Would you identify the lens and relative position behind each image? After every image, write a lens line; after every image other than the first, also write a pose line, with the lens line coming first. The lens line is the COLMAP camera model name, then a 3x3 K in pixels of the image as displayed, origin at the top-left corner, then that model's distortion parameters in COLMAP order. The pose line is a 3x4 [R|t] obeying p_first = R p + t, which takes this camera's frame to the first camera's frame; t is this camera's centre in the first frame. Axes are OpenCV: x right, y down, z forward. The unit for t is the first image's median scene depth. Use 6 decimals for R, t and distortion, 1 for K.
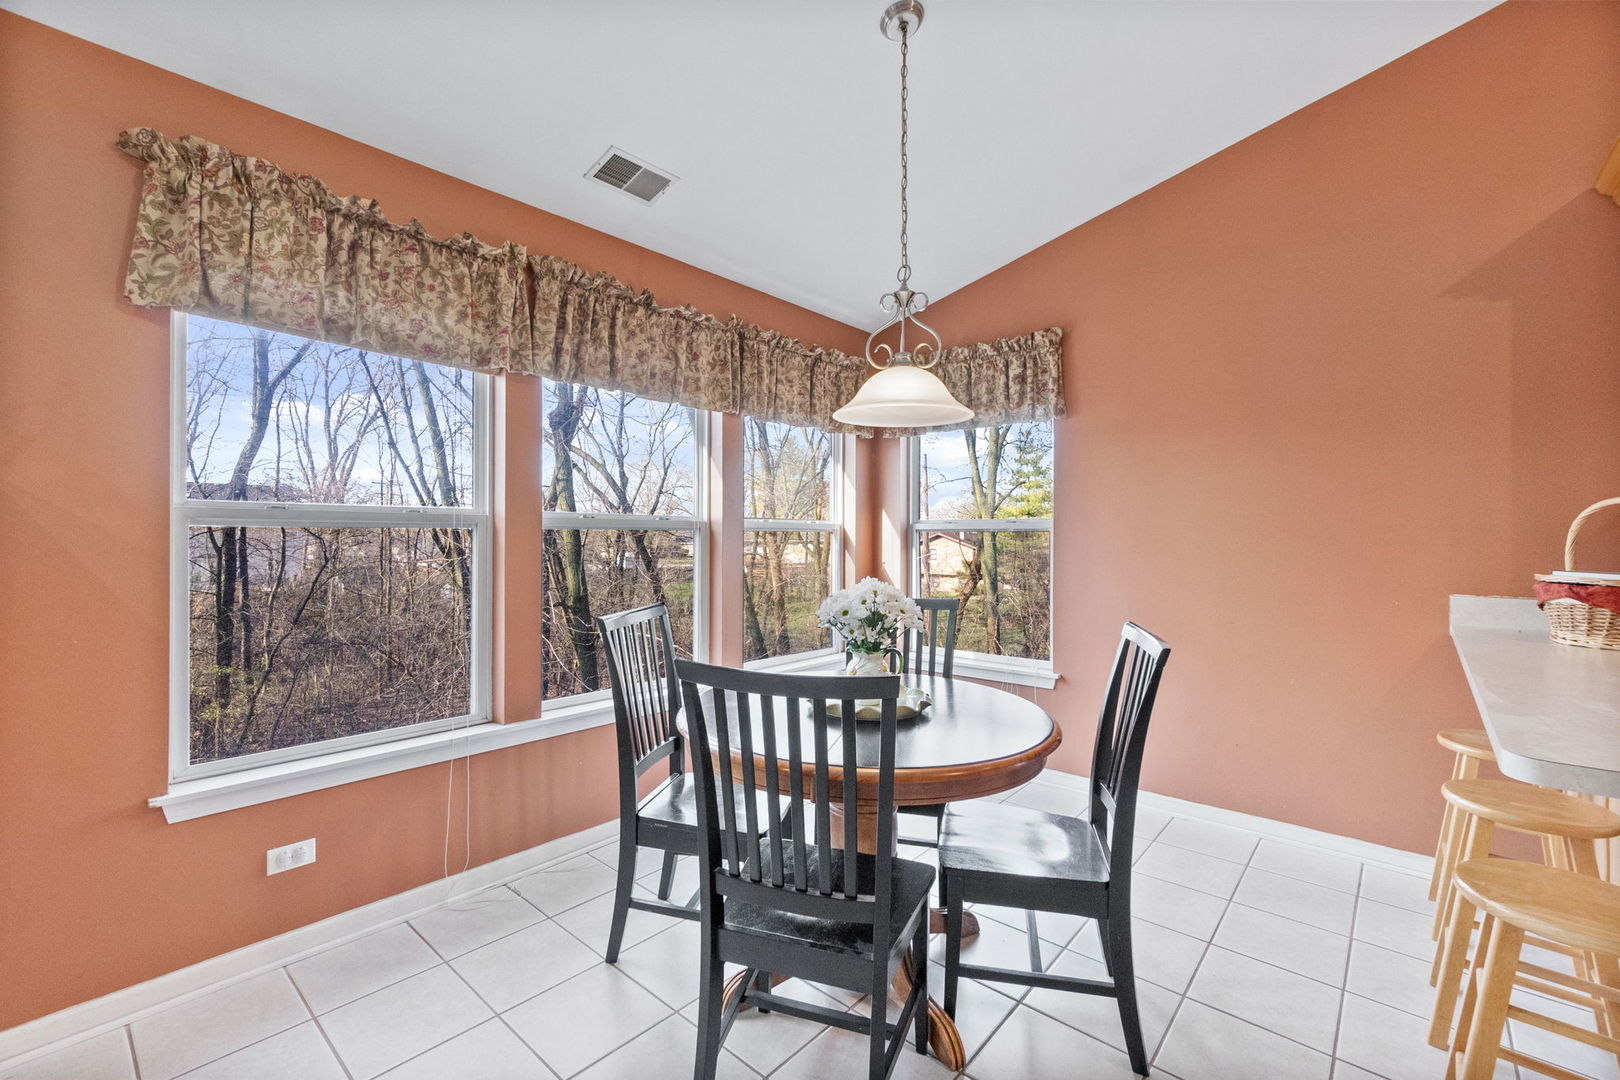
lens RADIAL K [[700.3, 0, 791.5], [0, 700.3, 532.9], [0, 0, 1]] dist [0.000833, 0.000098]
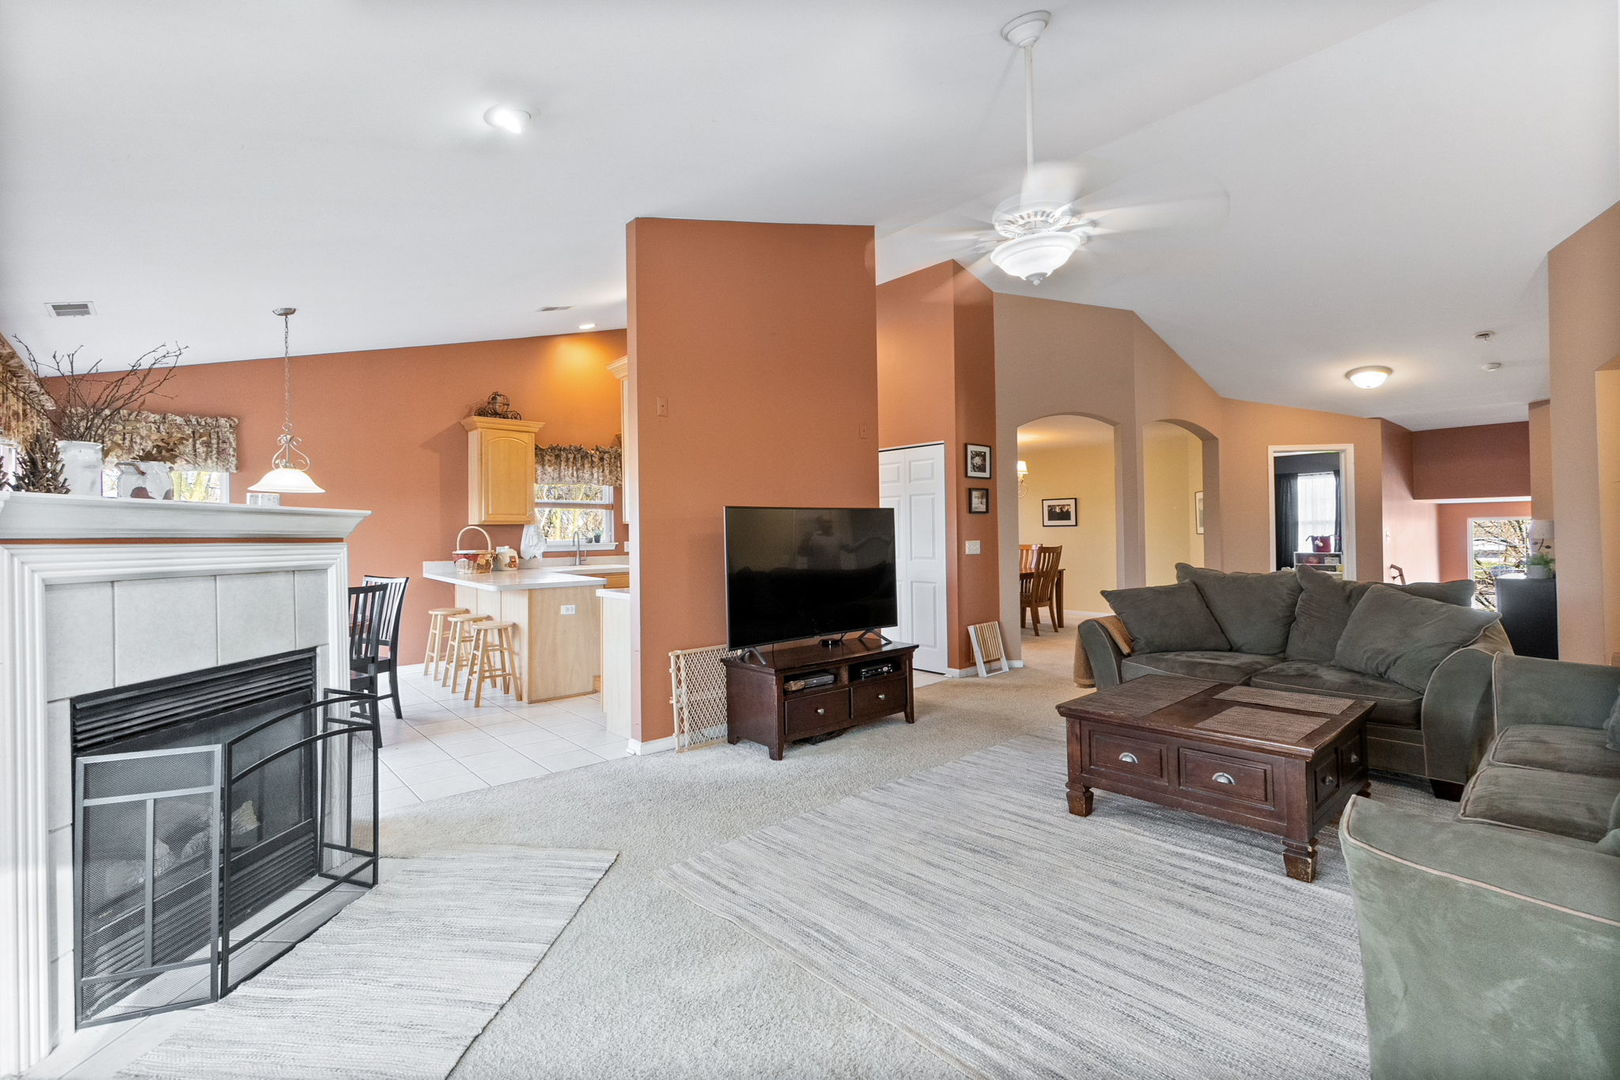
lens RADIAL K [[700.3, 0, 791.5], [0, 700.3, 532.9], [0, 0, 1]] dist [0.000833, 0.000098]
pose [[0.116694, -0.008187, 0.993134, -1.598356], [0.009861, 0.999926, 0.007084, -0.025870], [-0.993119, 0.008967, 0.116766, -0.722378]]
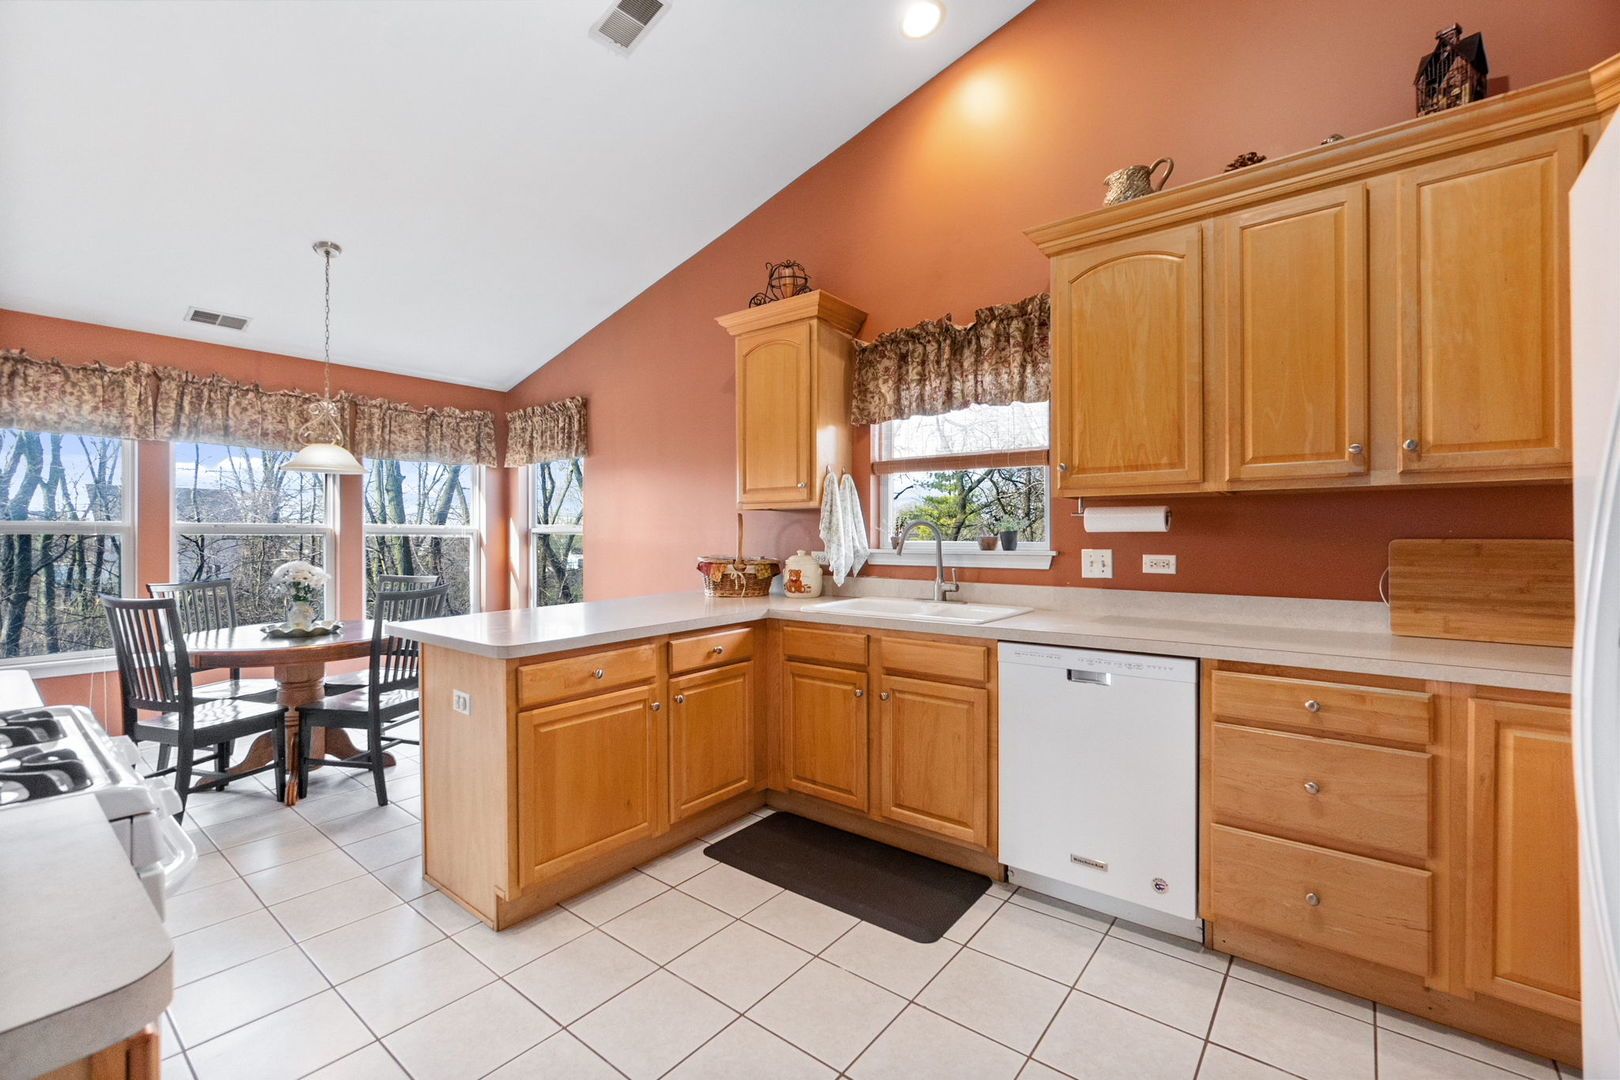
lens RADIAL K [[695.2, 0, 810.0], [0, 695.2, 540.0], [0, 0, 1]] dist [-0.031982, 0.008220]
pose [[0.998145, -0.005349, 0.060638, 1.110895], [0.004888, 0.999958, 0.007754, 0.004456], [-0.060677, -0.007443, 0.998130, -0.715462]]
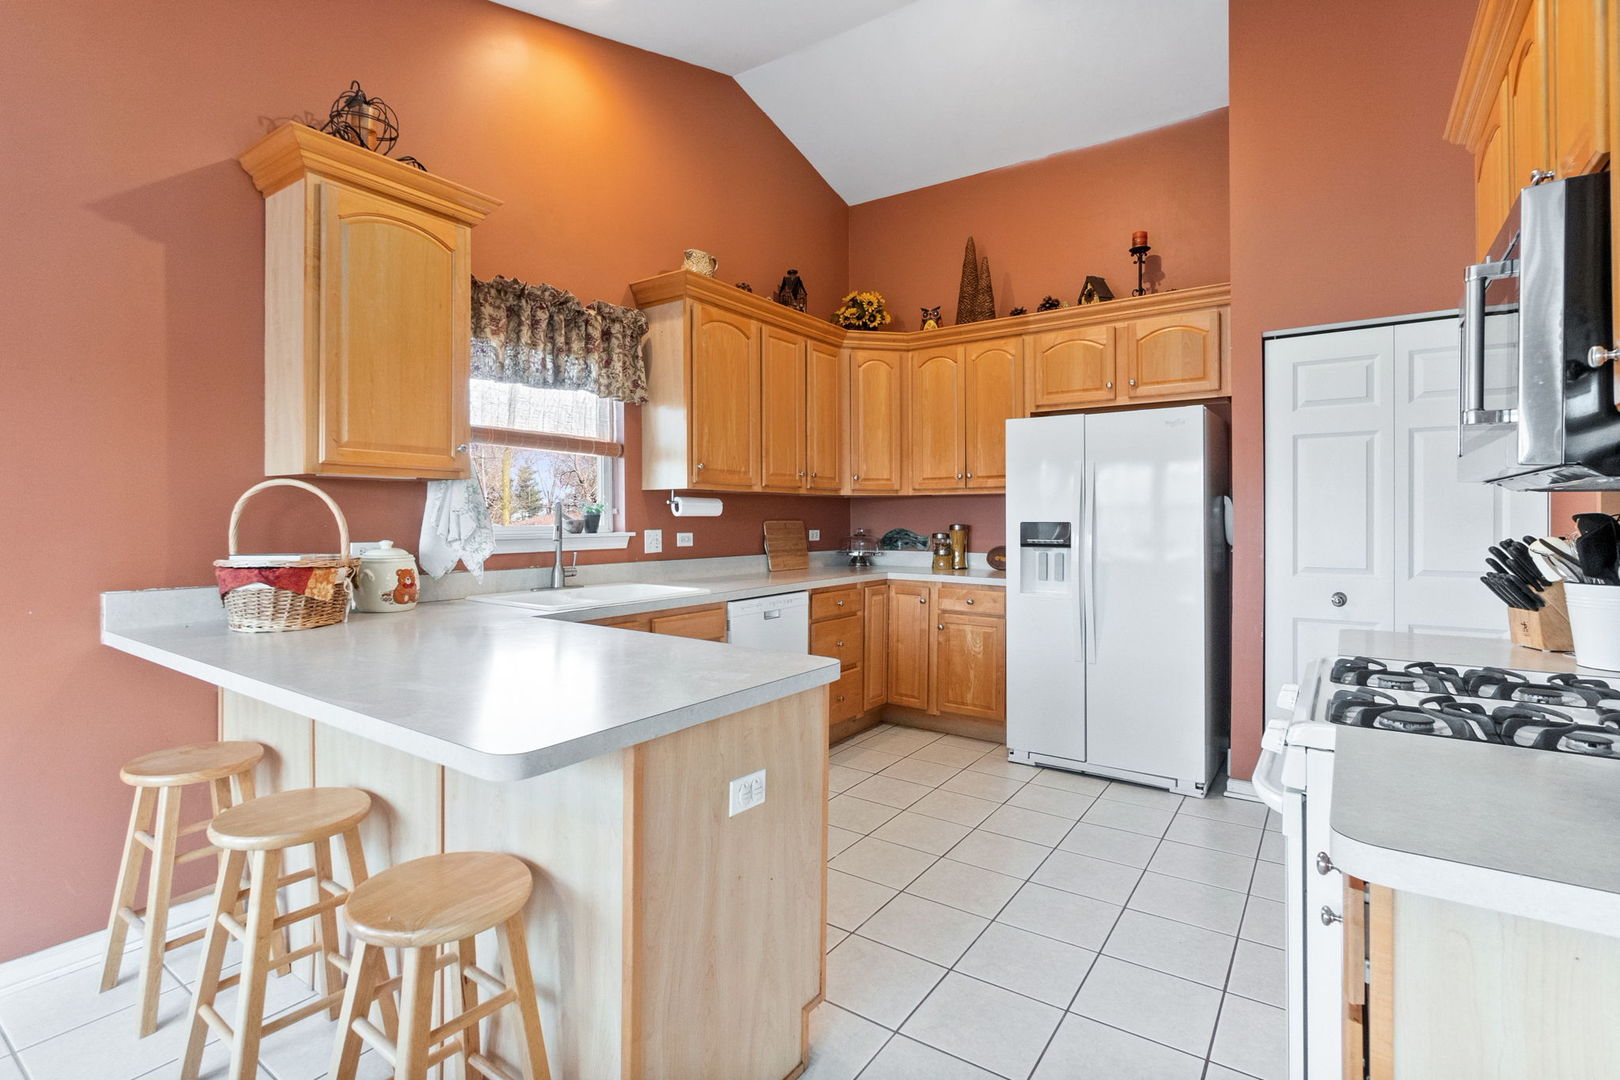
lens RADIAL K [[768.4, 0, 802.8], [0, 768.4, 525.4], [0, 0, 1]] dist [-0.005454, -0.000528]
pose [[-0.124729, -0.013502, 0.992099, -0.012240], [-0.000711, 0.999908, 0.013519, -0.000191], [-0.992191, 0.000981, -0.124727, 0.340936]]
